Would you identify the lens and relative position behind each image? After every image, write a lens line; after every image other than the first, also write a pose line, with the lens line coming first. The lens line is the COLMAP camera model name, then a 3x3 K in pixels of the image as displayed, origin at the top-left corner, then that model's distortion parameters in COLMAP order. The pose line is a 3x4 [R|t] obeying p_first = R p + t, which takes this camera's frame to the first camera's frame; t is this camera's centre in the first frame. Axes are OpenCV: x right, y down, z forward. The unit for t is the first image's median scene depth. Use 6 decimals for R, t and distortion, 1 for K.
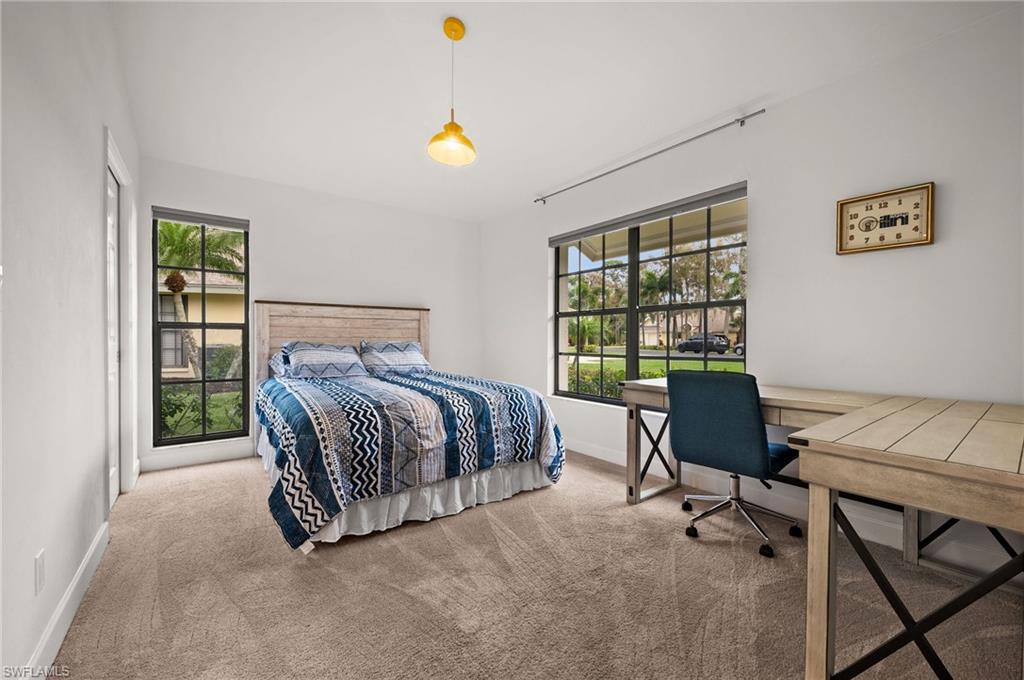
lens RADIAL K [[405.5, 0, 509.8], [0, 405.5, 343.2], [0, 0, 1]] dist [-0.000929, 0.000050]
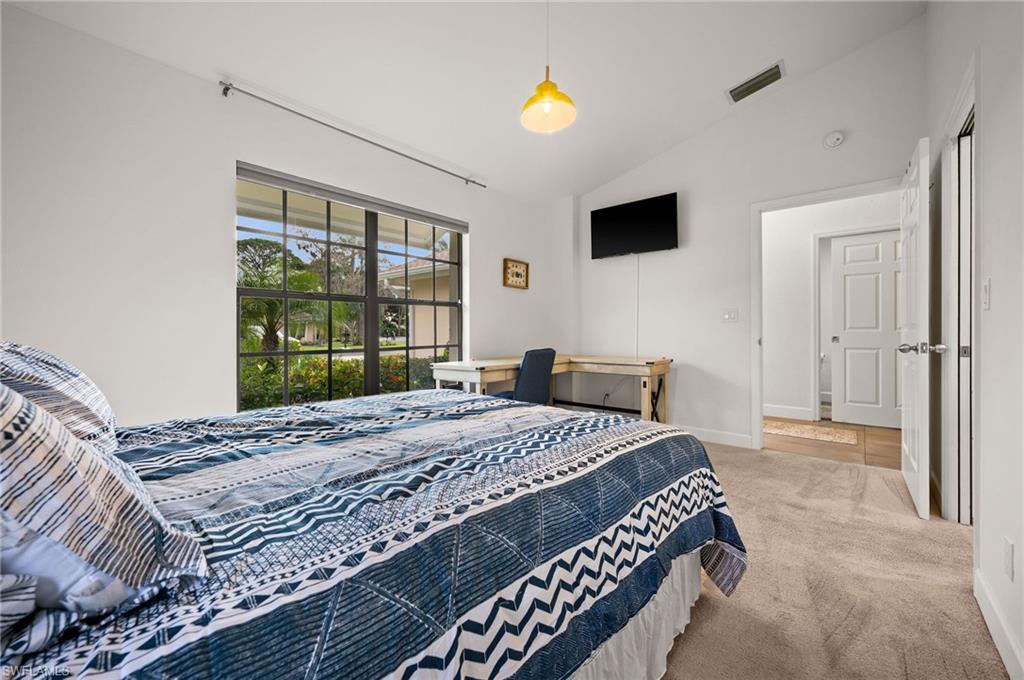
lens RADIAL K [[405.5, 0, 509.6], [0, 405.5, 334.4], [0, 0, 1]] dist [-0.000929, 0.000050]
pose [[-0.182129, -0.004052, 0.983266, -0.675967], [0.008862, 0.999944, 0.005762, -0.004786], [-0.983235, 0.009763, -0.182083, 0.866394]]
